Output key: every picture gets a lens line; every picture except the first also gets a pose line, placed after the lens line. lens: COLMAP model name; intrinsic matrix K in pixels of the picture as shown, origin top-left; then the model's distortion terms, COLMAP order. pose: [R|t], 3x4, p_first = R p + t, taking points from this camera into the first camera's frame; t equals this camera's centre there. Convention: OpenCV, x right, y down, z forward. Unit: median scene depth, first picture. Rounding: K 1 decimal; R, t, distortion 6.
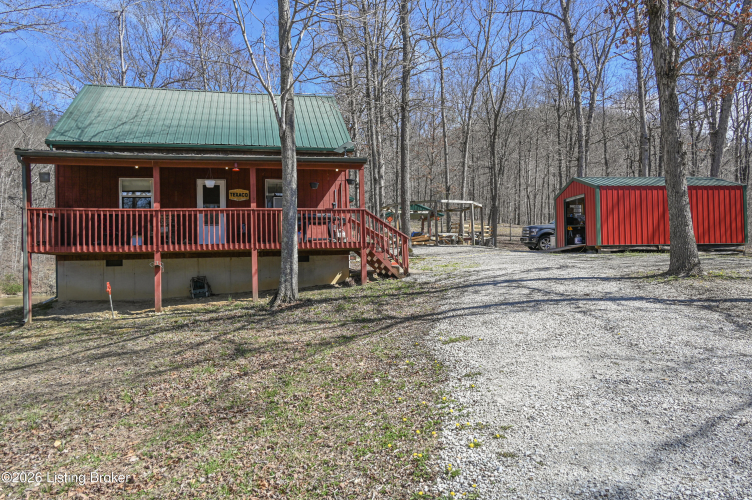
lens RADIAL K [[525.6, 0, 376.0], [0, 525.6, 250.0], [0, 0, 1]] dist [0.003665, 0.001995]
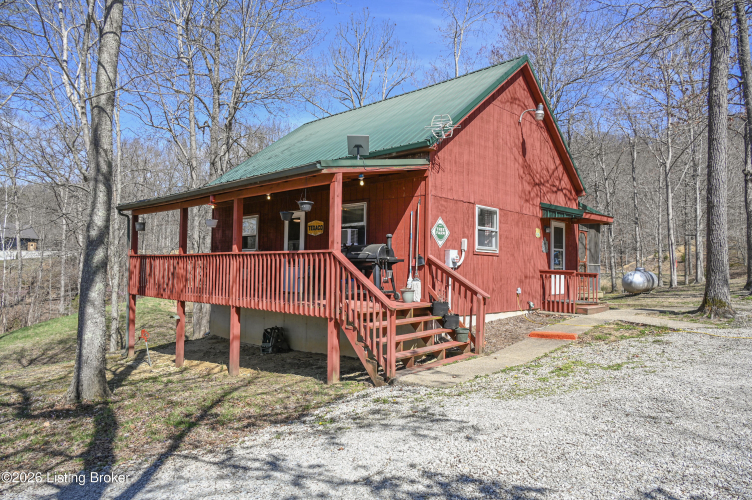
lens RADIAL K [[525.6, 0, 376.0], [0, 525.6, 250.0], [0, 0, 1]] dist [0.003665, 0.001995]
pose [[0.530155, 0.003961, -0.847892, 1.528565], [-0.010552, 0.999942, -0.001926, -0.120198], [0.847835, 0.009968, 0.530166, 0.665014]]
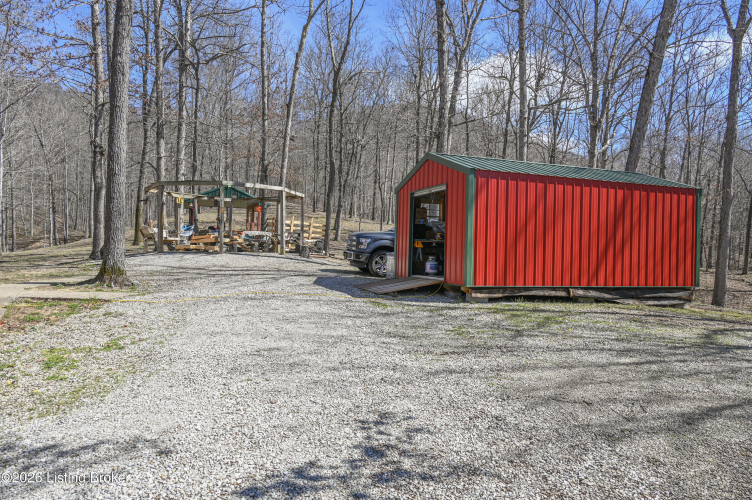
lens RADIAL K [[548.2, 0, 376.0], [0, 548.2, 250.0], [0, 0, 1]] dist [-0.001463, -0.000029]
pose [[0.964464, 0.044116, 0.260505, 0.168909], [-0.048034, 0.998808, 0.008687, -0.037302], [-0.259811, -0.020892, 0.965433, 0.437164]]
